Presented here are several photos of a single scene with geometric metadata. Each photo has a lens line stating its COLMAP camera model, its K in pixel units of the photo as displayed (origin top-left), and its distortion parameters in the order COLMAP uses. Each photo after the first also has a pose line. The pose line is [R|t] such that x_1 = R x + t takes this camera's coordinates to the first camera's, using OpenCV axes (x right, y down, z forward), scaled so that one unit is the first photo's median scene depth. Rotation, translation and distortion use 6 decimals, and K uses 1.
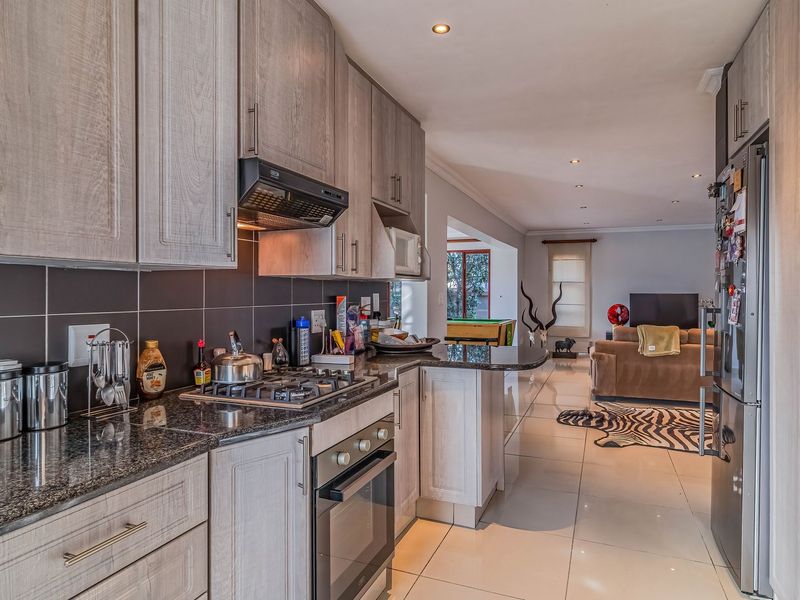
lens RADIAL K [[492.4, 0, 395.6], [0, 492.4, 294.1], [0, 0, 1]] dist [-0.000766, 0.004575]
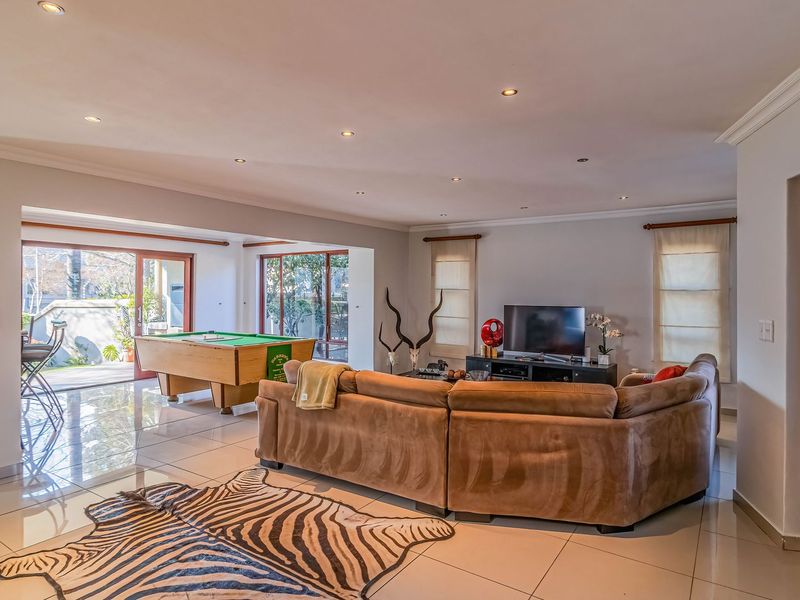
lens RADIAL K [[492.4, 0, 398.0], [0, 492.4, 293.7], [0, 0, 1]] dist [-0.000766, 0.004575]
pose [[0.982618, 0.005163, -0.185568, 0.425227], [-0.004820, 0.999986, 0.002298, -0.019103], [0.185577, -0.001364, 0.982629, 0.202347]]
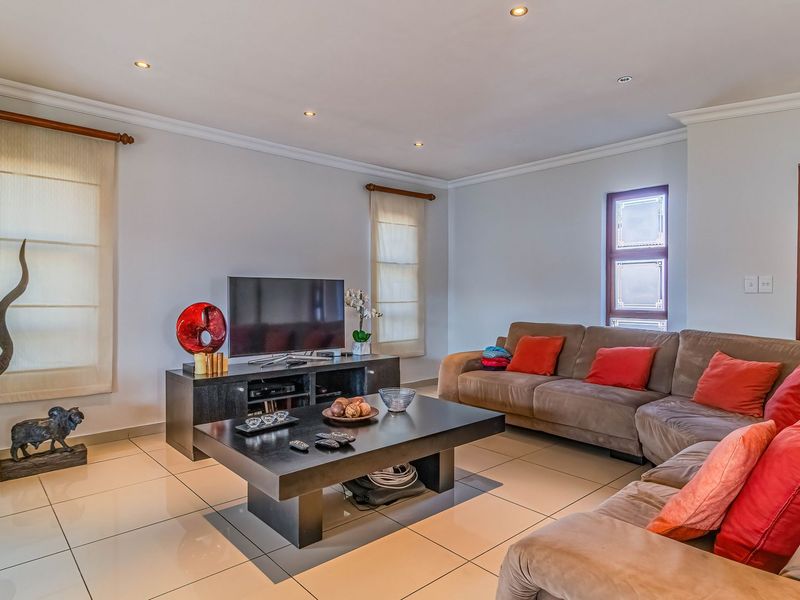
lens RADIAL K [[492.4, 0, 397.1], [0, 492.4, 291.9], [0, 0, 1]] dist [-0.000766, 0.004575]
pose [[0.393339, 0.002517, 0.919390, 0.132062], [-0.003726, 0.999992, -0.001144, 0.010658], [-0.919386, -0.002976, 0.393345, 0.653161]]
